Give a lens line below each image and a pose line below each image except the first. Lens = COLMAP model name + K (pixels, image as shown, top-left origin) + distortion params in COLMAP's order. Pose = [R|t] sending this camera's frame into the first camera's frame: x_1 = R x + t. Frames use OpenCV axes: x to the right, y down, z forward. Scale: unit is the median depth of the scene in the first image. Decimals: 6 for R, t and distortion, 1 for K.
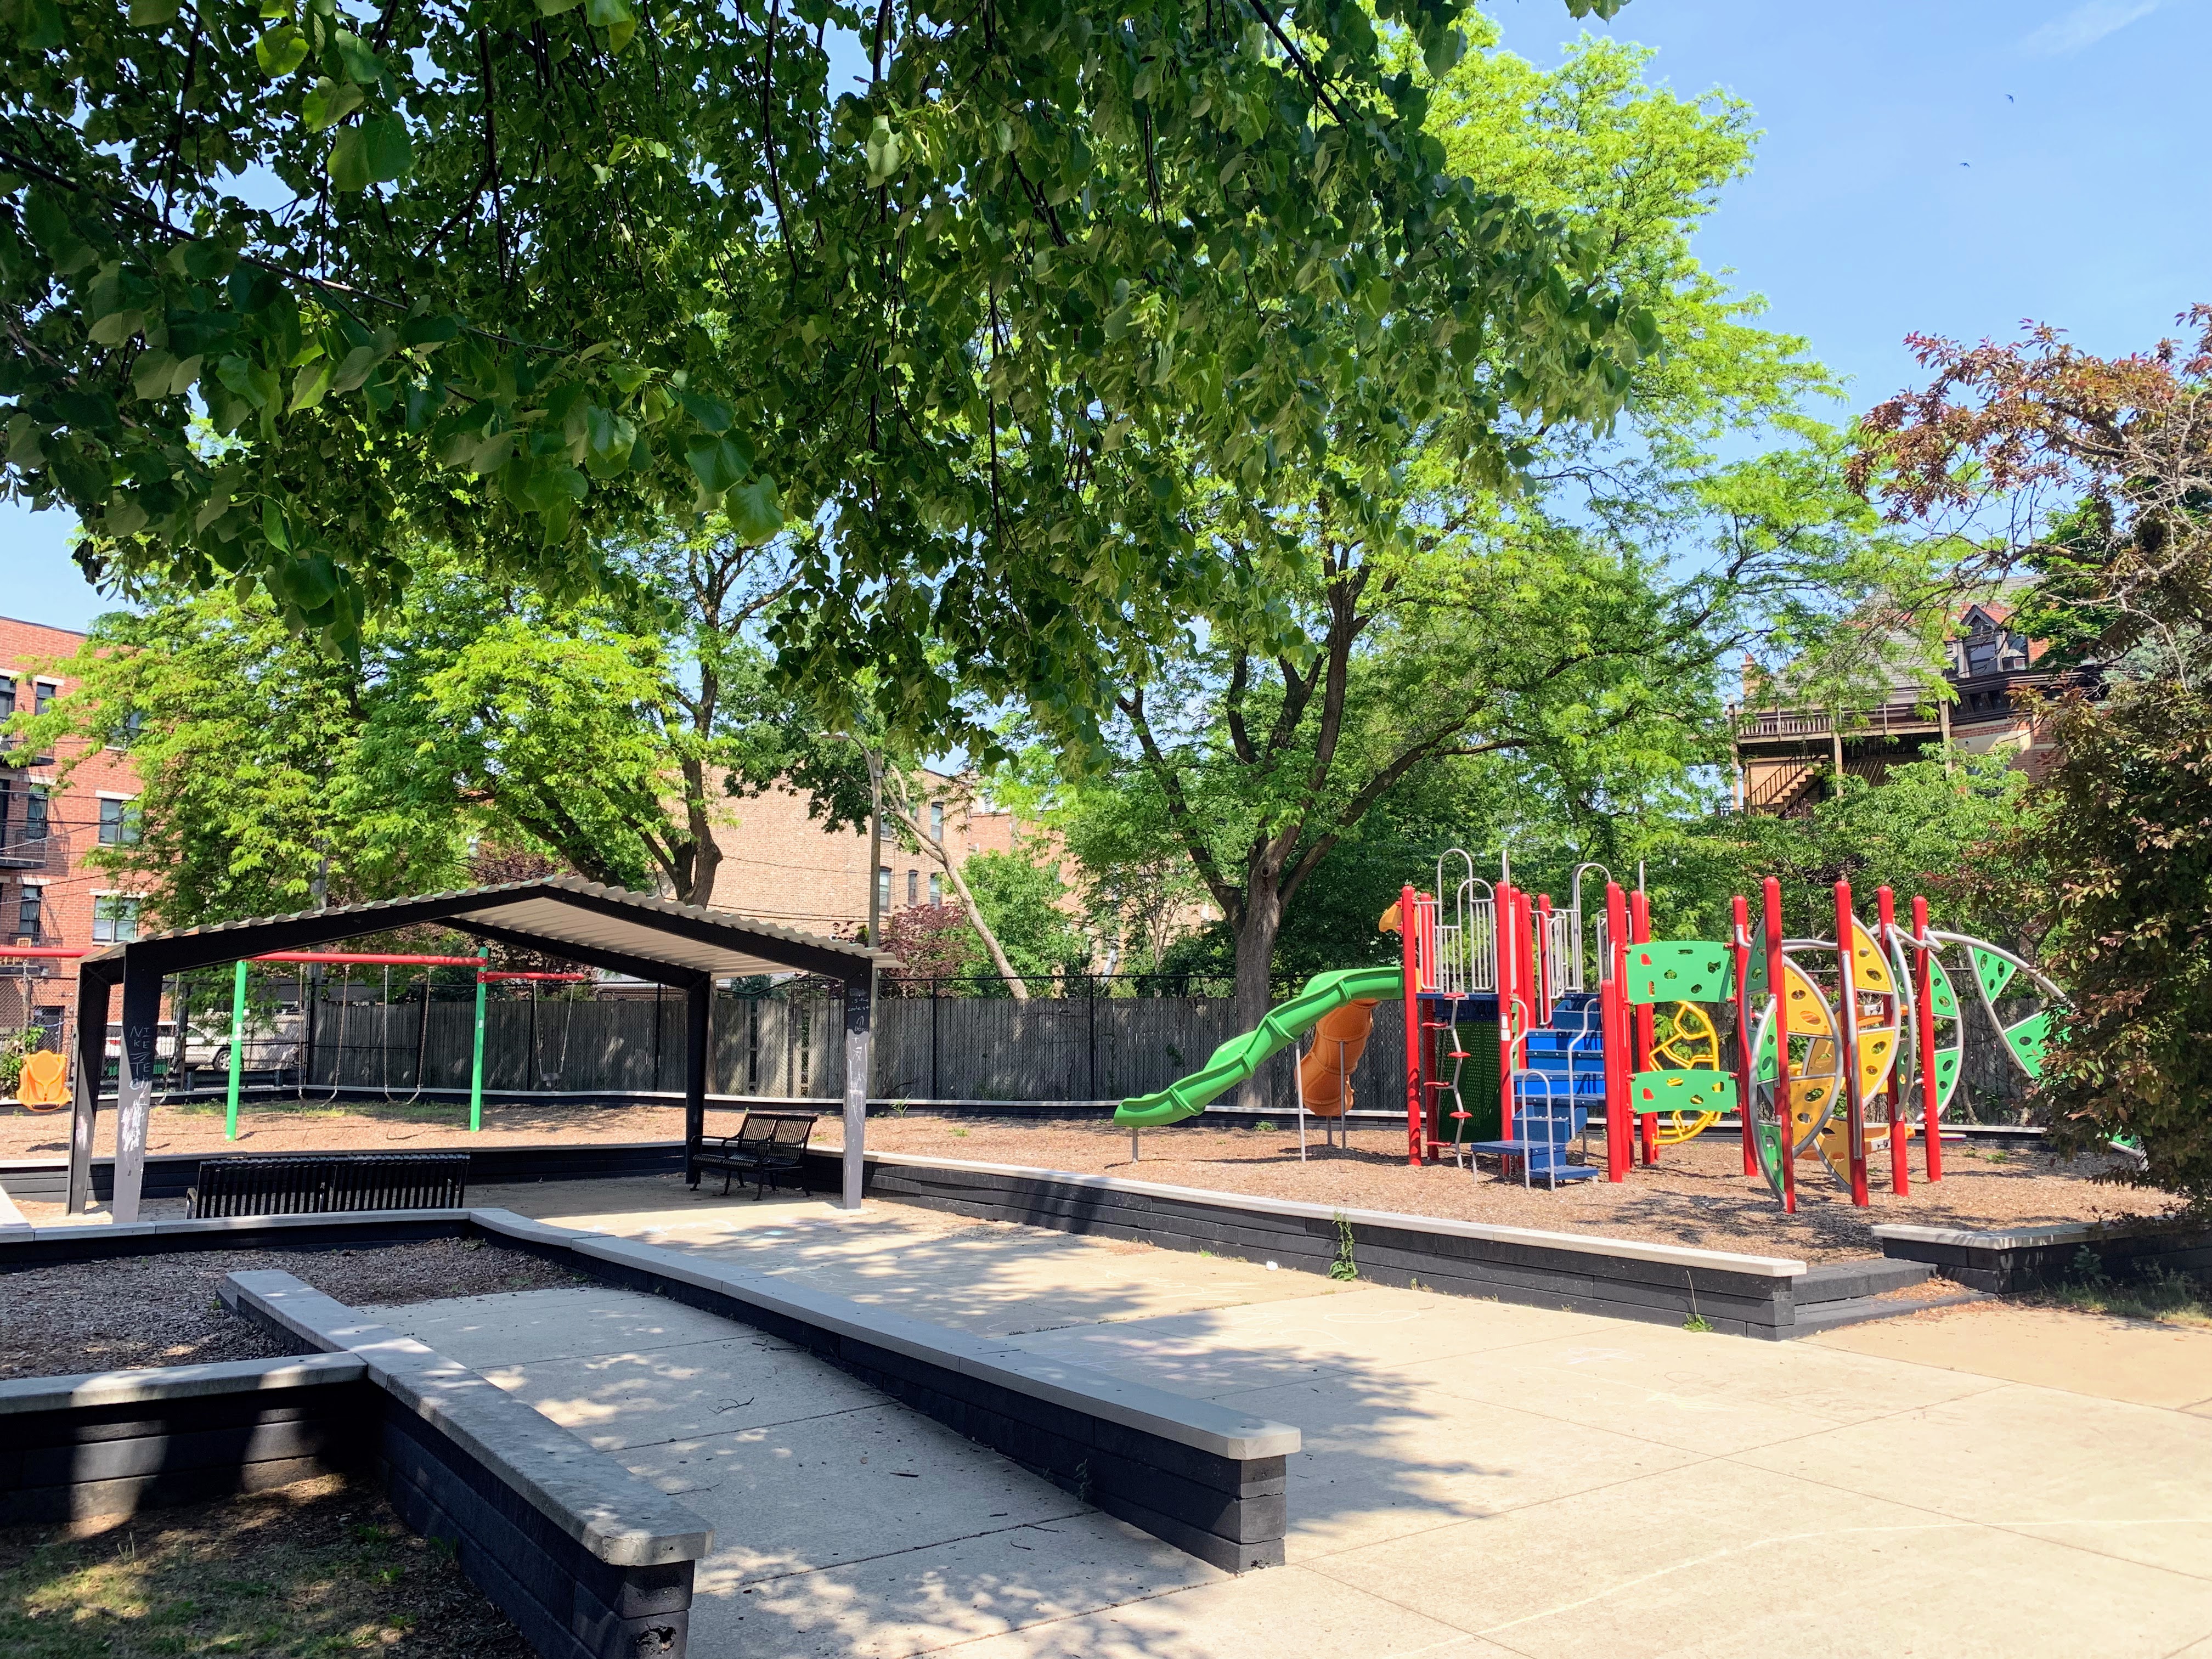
lens RADIAL K [[1681.1, 0, 1142.4], [0, 1681.1, 815.9], [0, 0, 1]] dist [0.040723, -0.052451]
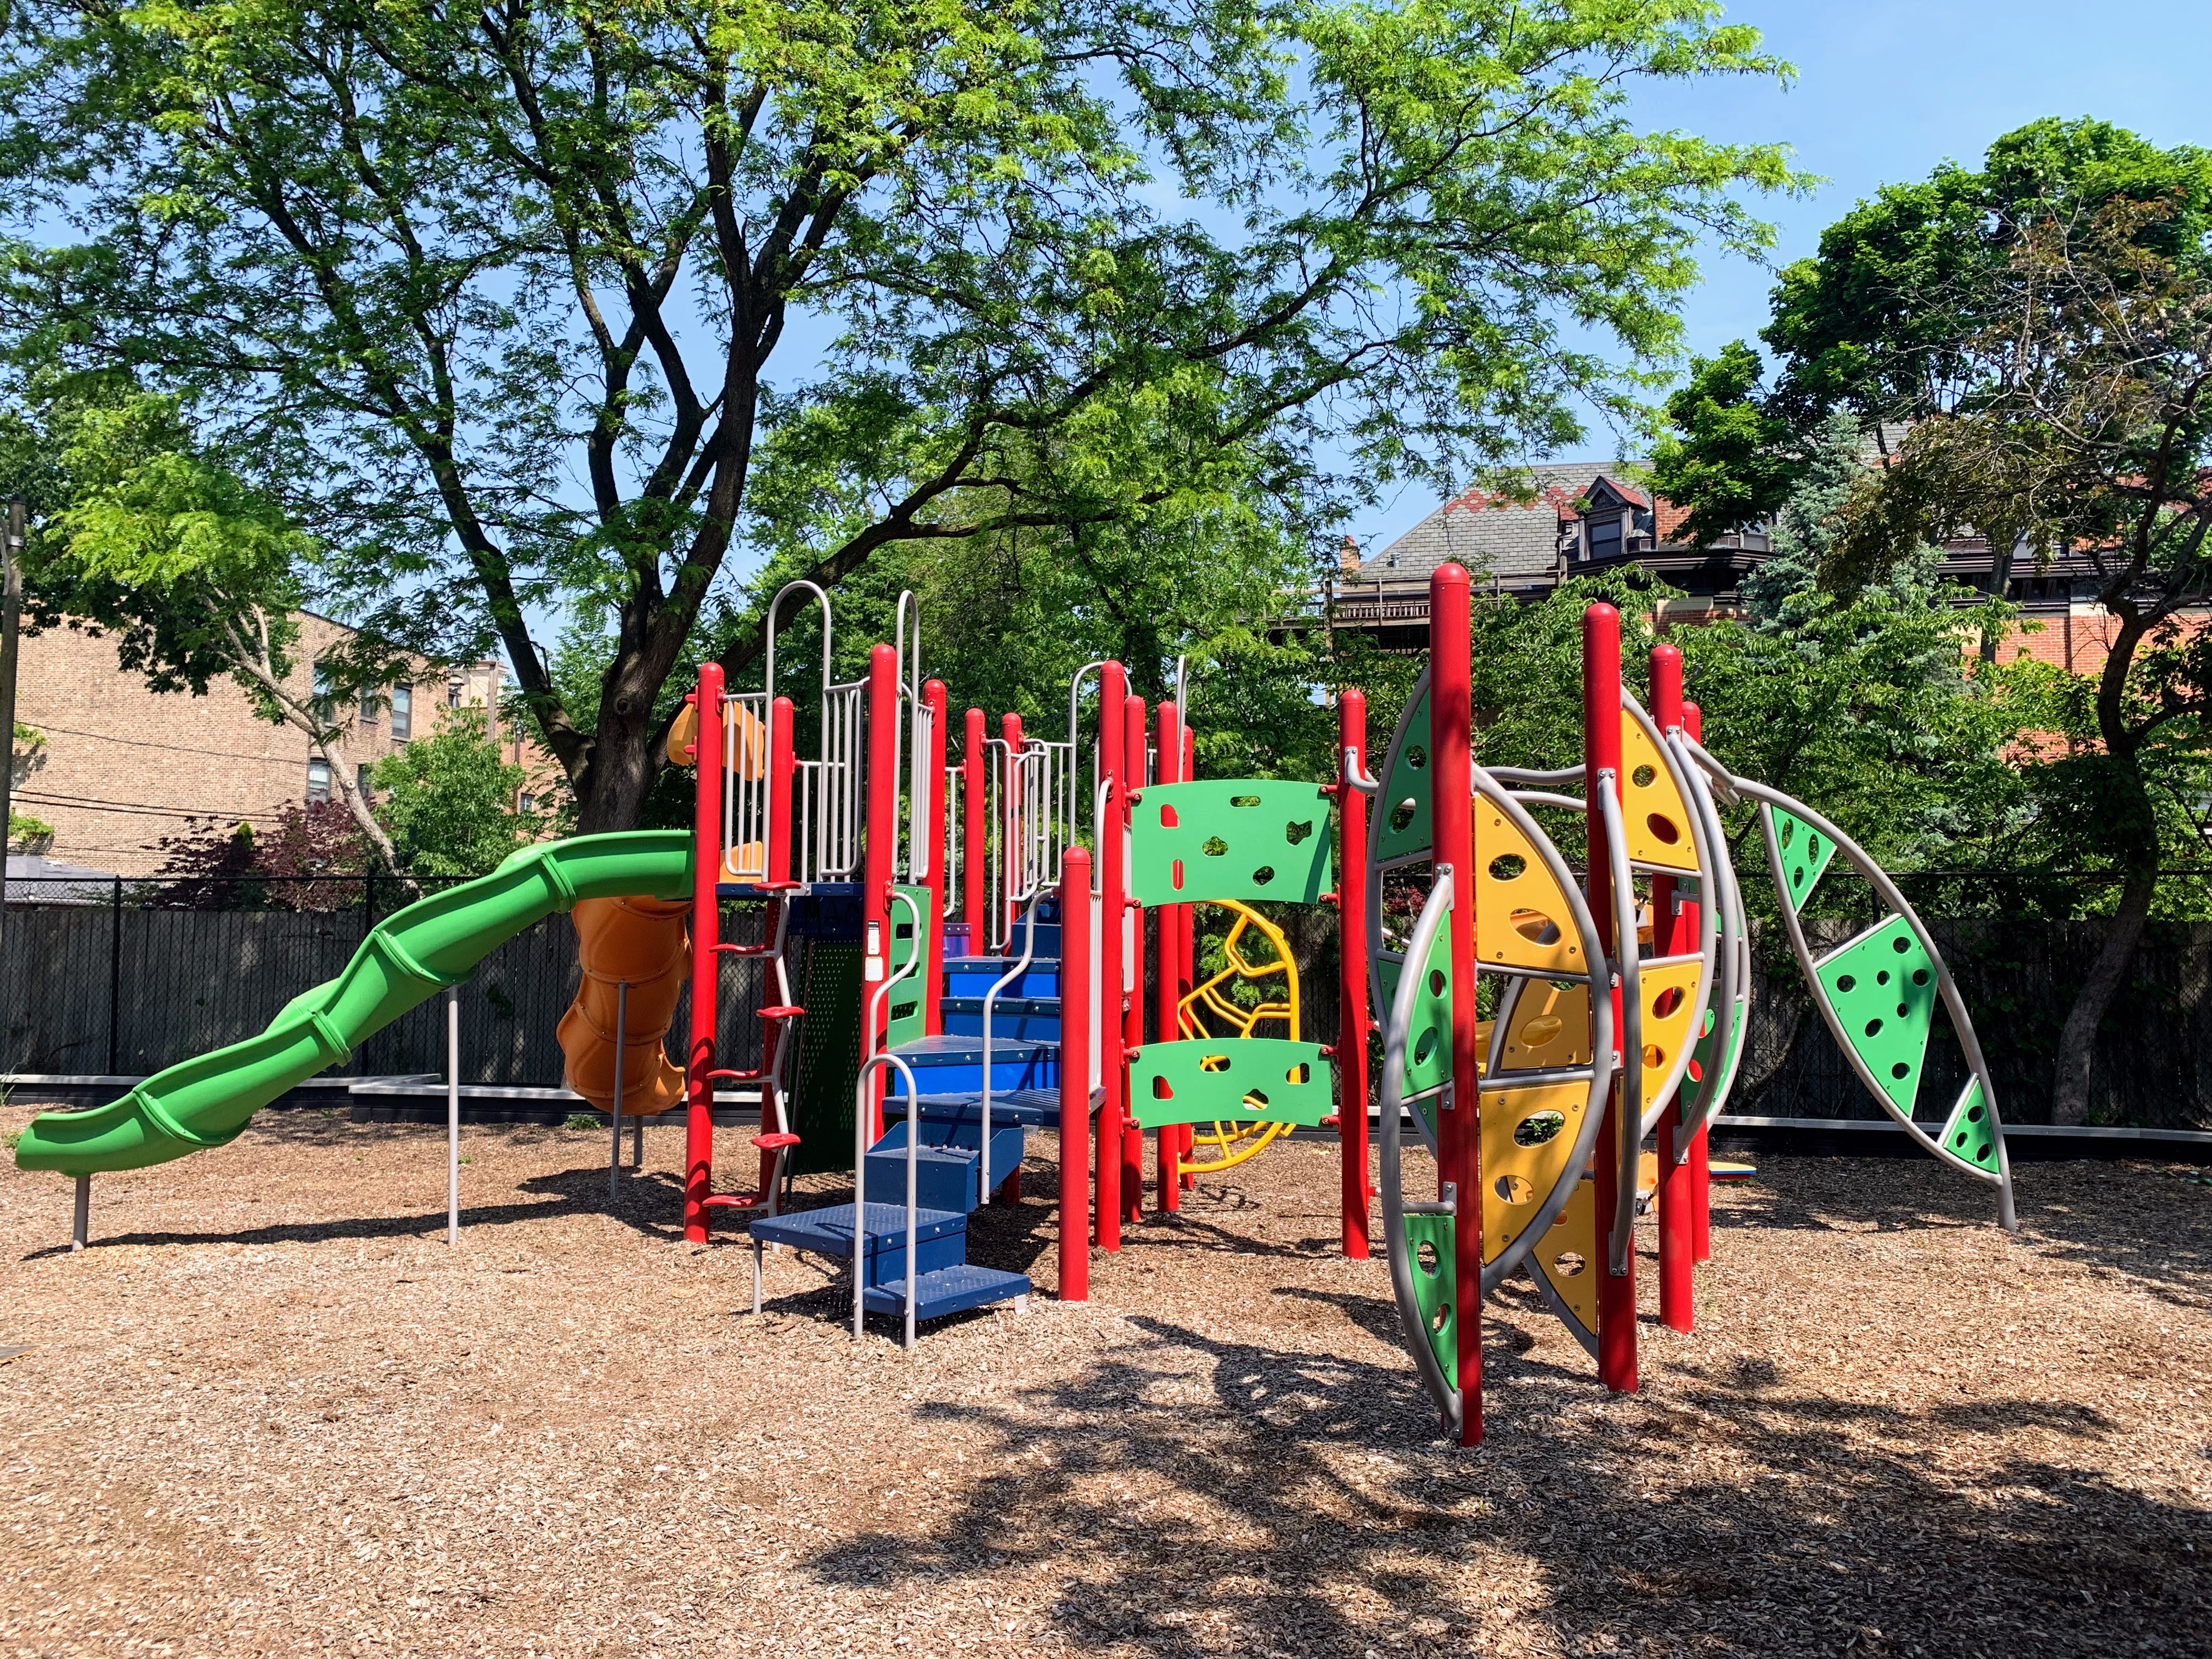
lens RADIAL K [[1681.1, 0, 1122.4], [0, 1681.1, 821.3], [0, 0, 1]] dist [0.040723, -0.052451]
pose [[0.975884, 0.021302, 0.217249, 0.175183], [-0.030530, 0.998765, 0.039208, 0.066000], [-0.216145, -0.044895, 0.975329, 0.513282]]
